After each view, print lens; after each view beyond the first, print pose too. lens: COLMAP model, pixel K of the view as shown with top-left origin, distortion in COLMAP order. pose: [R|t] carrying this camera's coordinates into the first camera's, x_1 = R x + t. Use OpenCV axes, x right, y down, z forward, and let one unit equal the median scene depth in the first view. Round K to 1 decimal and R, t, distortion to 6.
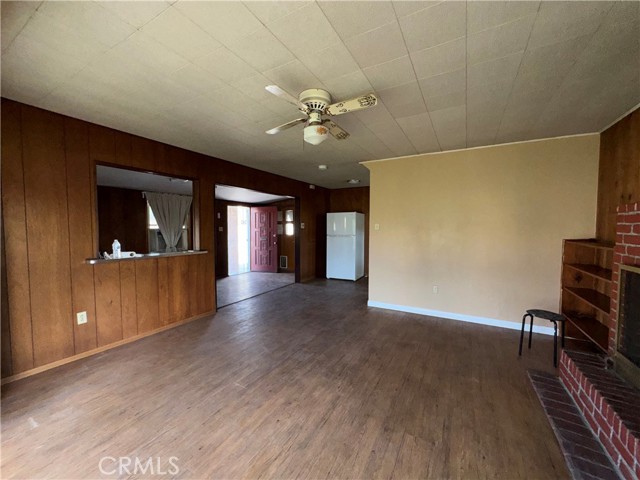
lens RADIAL K [[255.0, 0, 319.0], [0, 255.0, 238.8], [0, 0, 1]] dist [-0.004151, -0.000264]
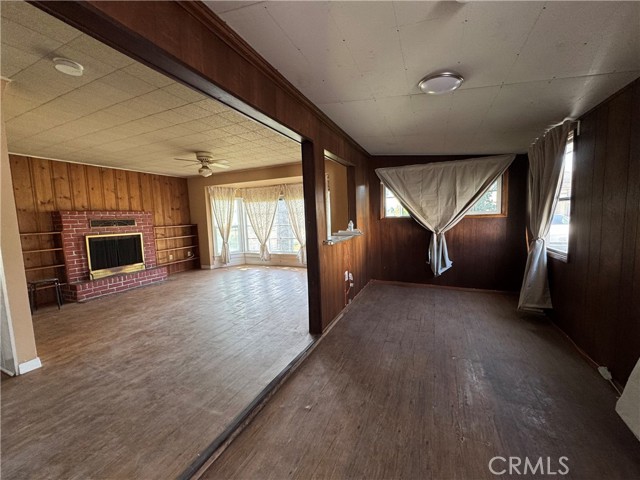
lens RADIAL K [[255.0, 0, 320.3], [0, 255.0, 238.3], [0, 0, 1]] dist [-0.004151, -0.000264]
pose [[-0.995378, 0.021392, -0.093617, -0.435086], [0.009089, 0.991483, 0.129920, -0.080087], [0.095599, 0.128469, -0.987095, 1.946663]]
